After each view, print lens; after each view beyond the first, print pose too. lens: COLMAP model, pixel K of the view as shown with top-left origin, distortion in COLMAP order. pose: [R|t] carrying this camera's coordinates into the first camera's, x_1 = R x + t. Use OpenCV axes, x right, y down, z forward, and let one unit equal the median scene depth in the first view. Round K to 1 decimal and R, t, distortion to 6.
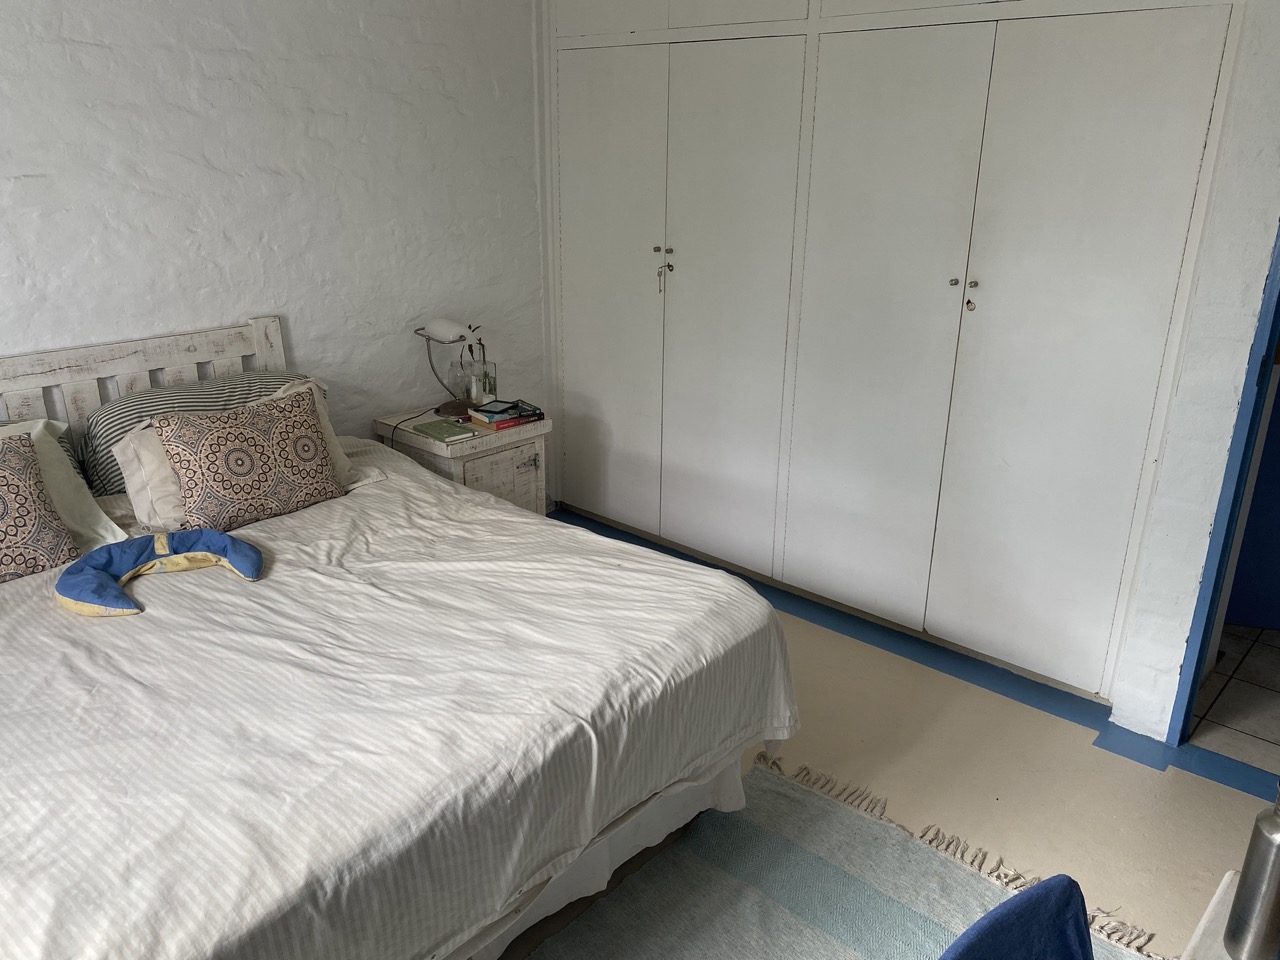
lens RADIAL K [[970.5, 0, 645.9], [0, 970.5, 478.4], [0, 0, 1]] dist [0.037905, -0.042956]
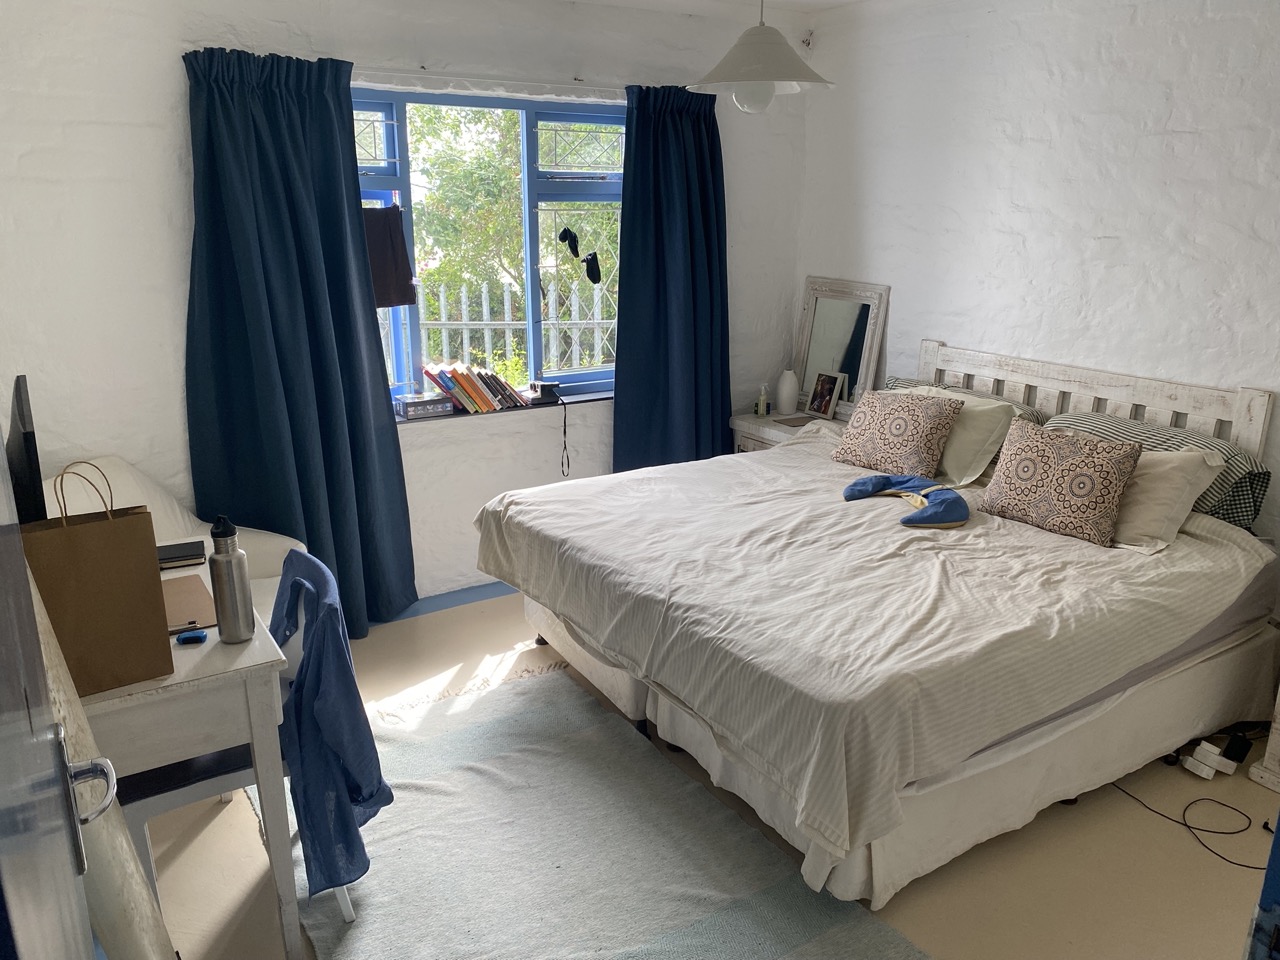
lens RADIAL K [[970.5, 0, 645.9], [0, 970.5, 478.4], [0, 0, 1]] dist [0.037905, -0.042956]
pose [[-0.255961, 0.254298, -0.932640, 0.823807], [-0.326607, 0.885297, 0.331026, -0.249612], [0.909842, 0.389336, -0.143546, 0.736082]]
